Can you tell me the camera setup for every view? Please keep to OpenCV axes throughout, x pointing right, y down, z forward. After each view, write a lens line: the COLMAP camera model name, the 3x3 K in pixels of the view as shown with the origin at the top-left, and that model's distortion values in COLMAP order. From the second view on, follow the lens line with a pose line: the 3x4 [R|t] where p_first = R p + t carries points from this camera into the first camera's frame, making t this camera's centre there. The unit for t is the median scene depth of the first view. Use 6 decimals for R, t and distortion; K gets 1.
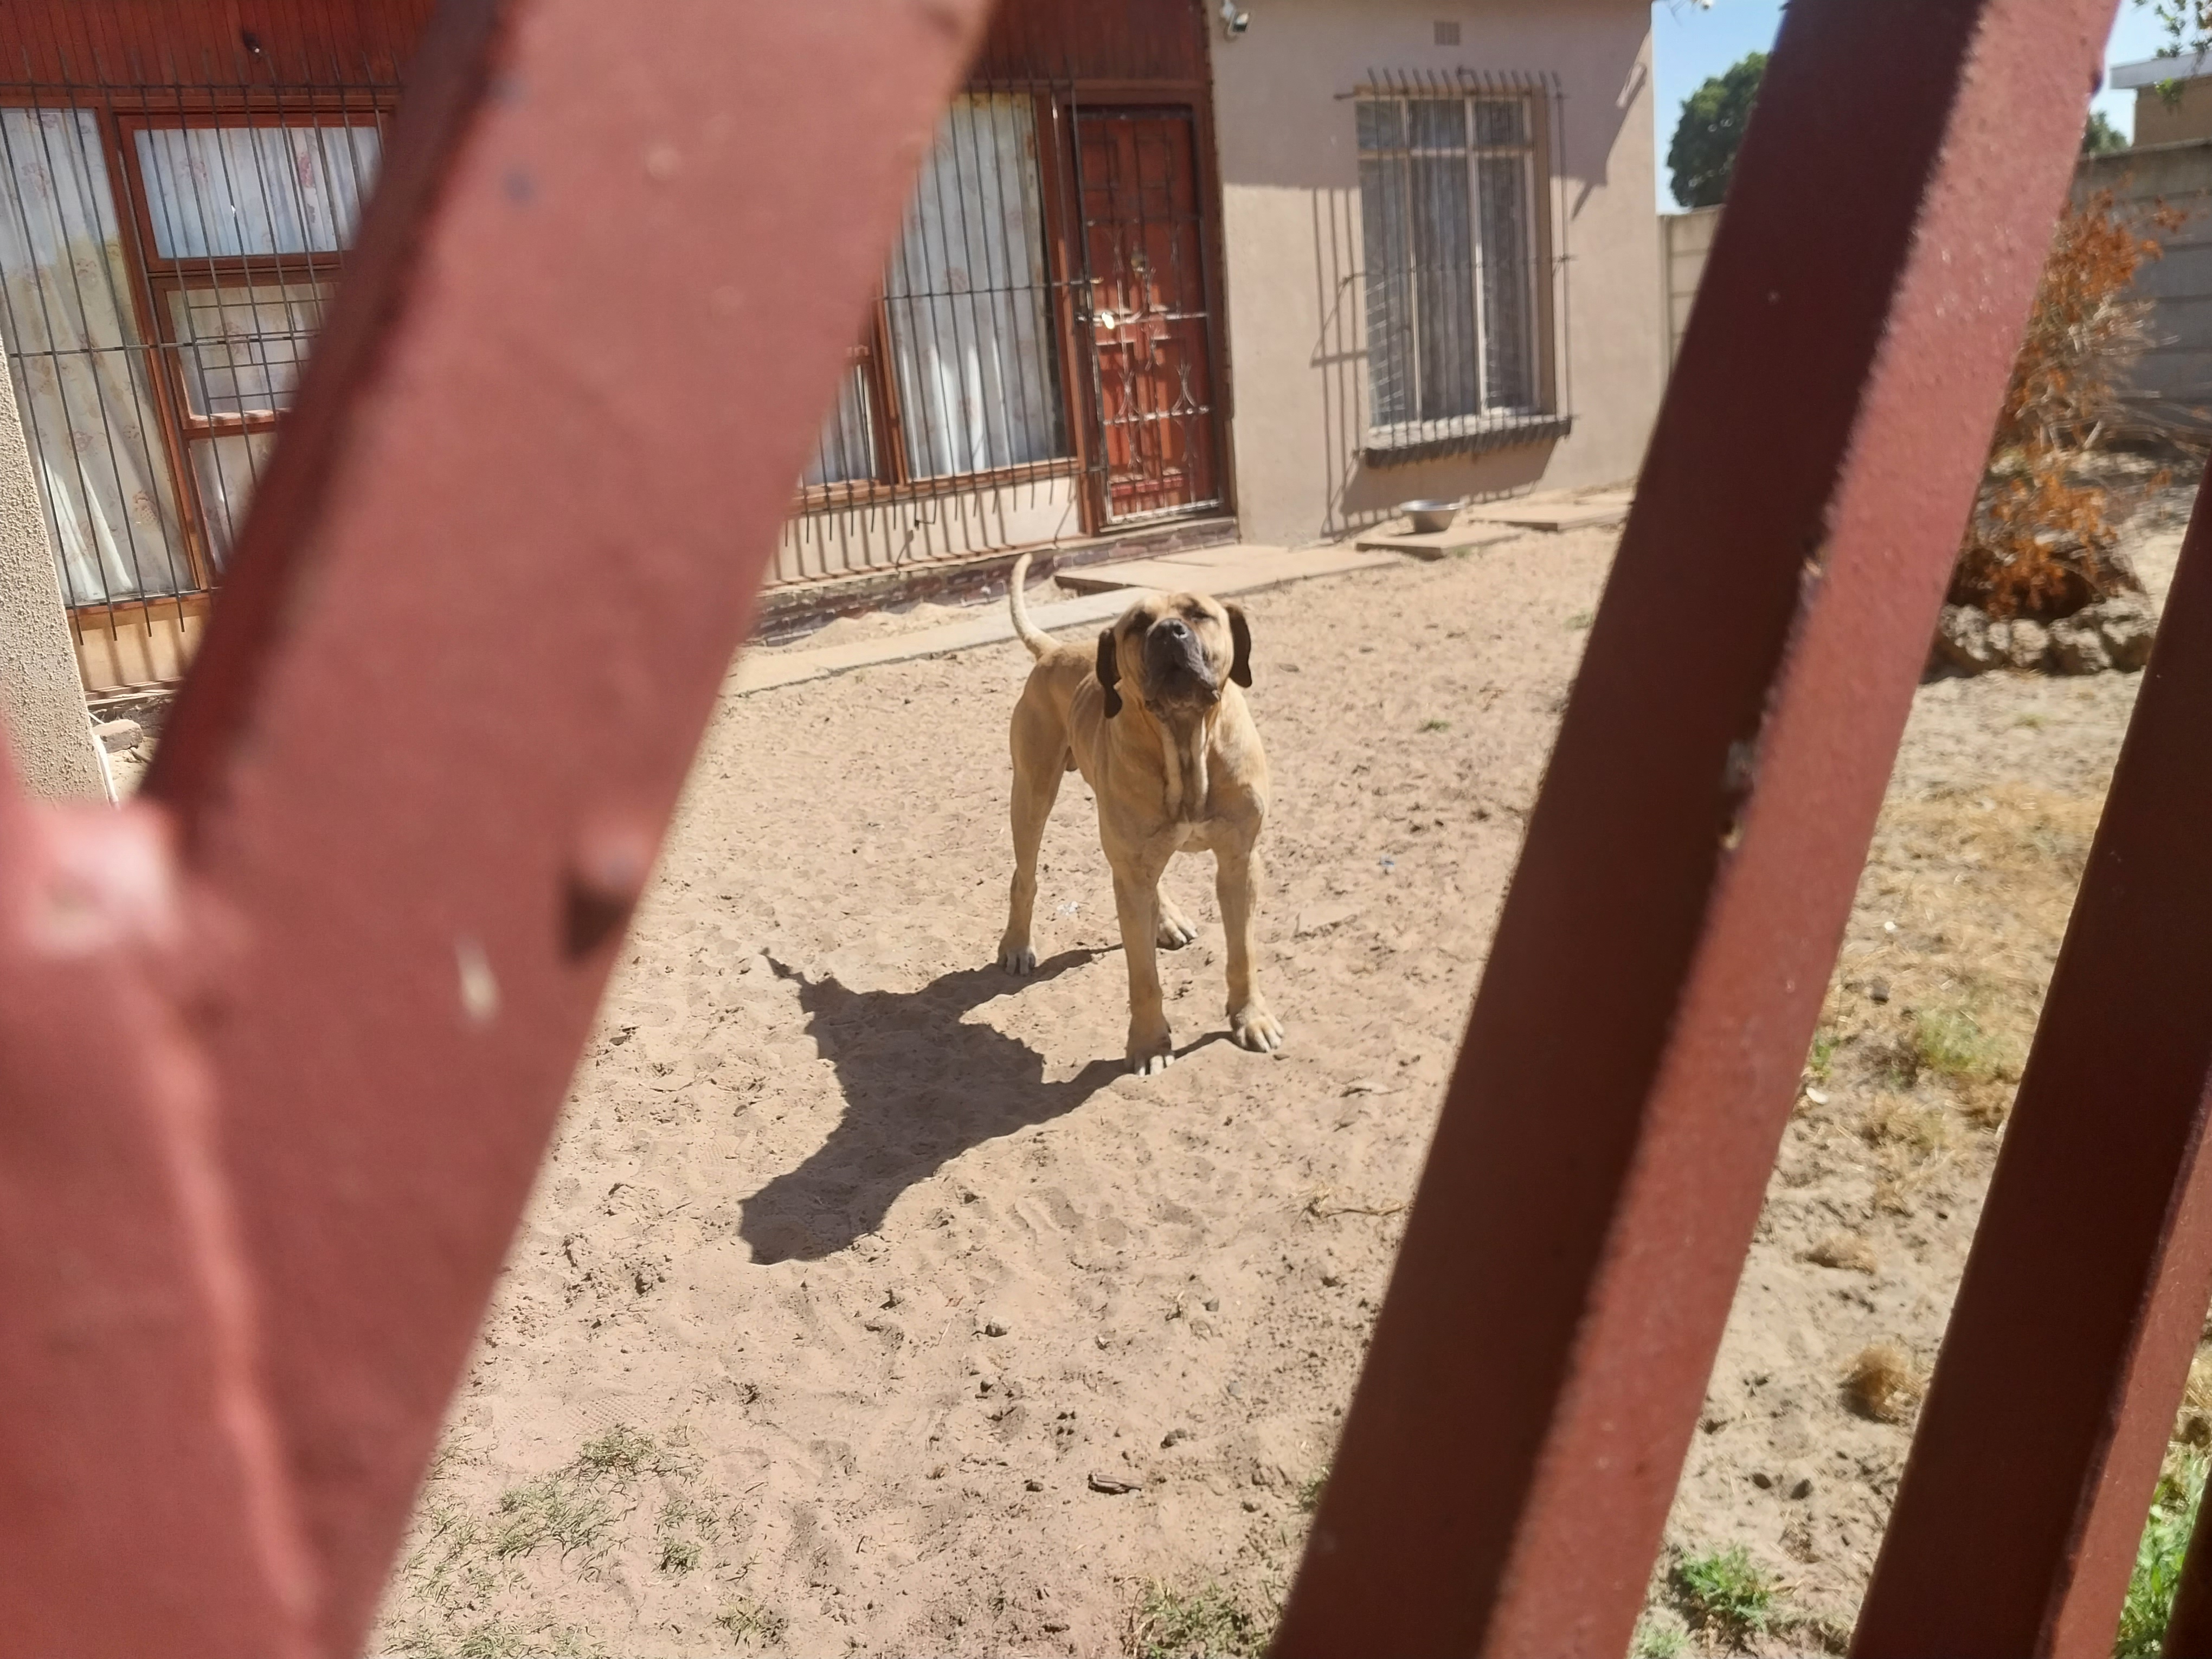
lens RADIAL K [[1716.9, 0, 1079.1], [0, 1716.9, 781.5], [0, 0, 1]] dist [0.019531, -0.034881]
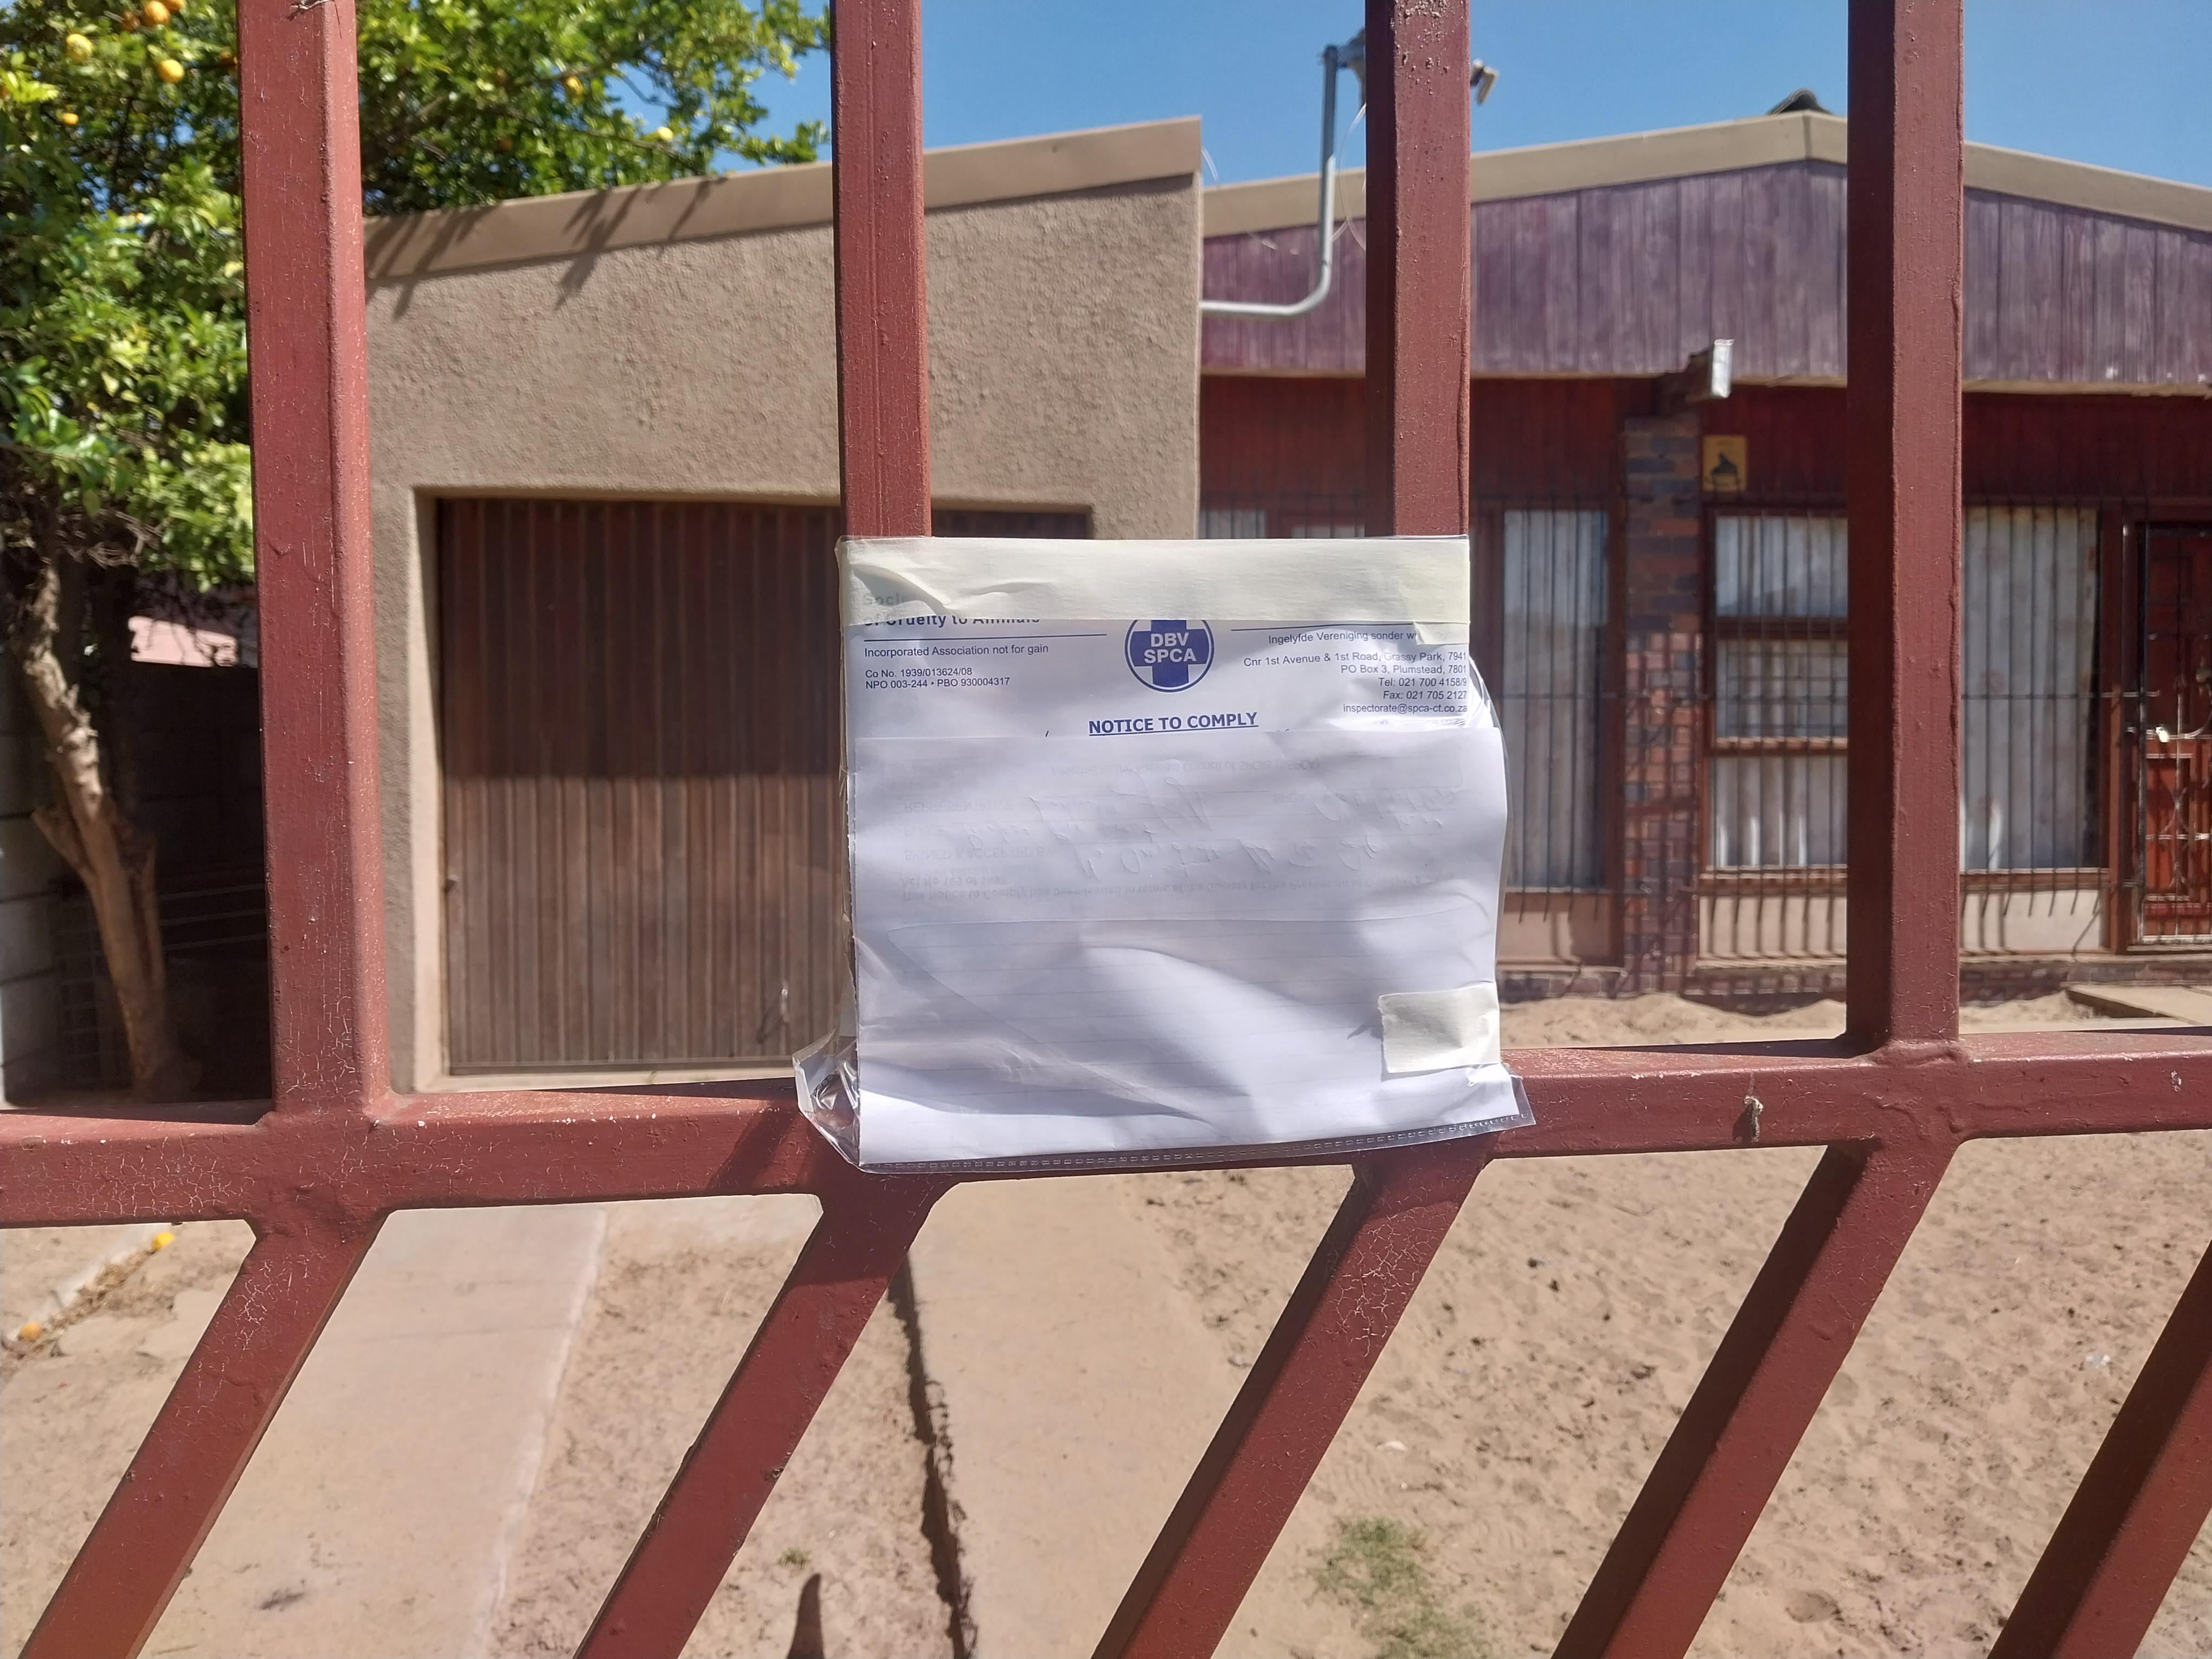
lens RADIAL K [[1716.9, 0, 1131.7], [0, 1716.9, 789.9], [0, 0, 1]] dist [0.019531, -0.034881]
pose [[0.874874, 0.109815, -0.471738, -0.038936], [-0.192385, 0.972620, -0.130379, -0.004759], [0.444504, 0.204821, 0.872046, -0.107411]]
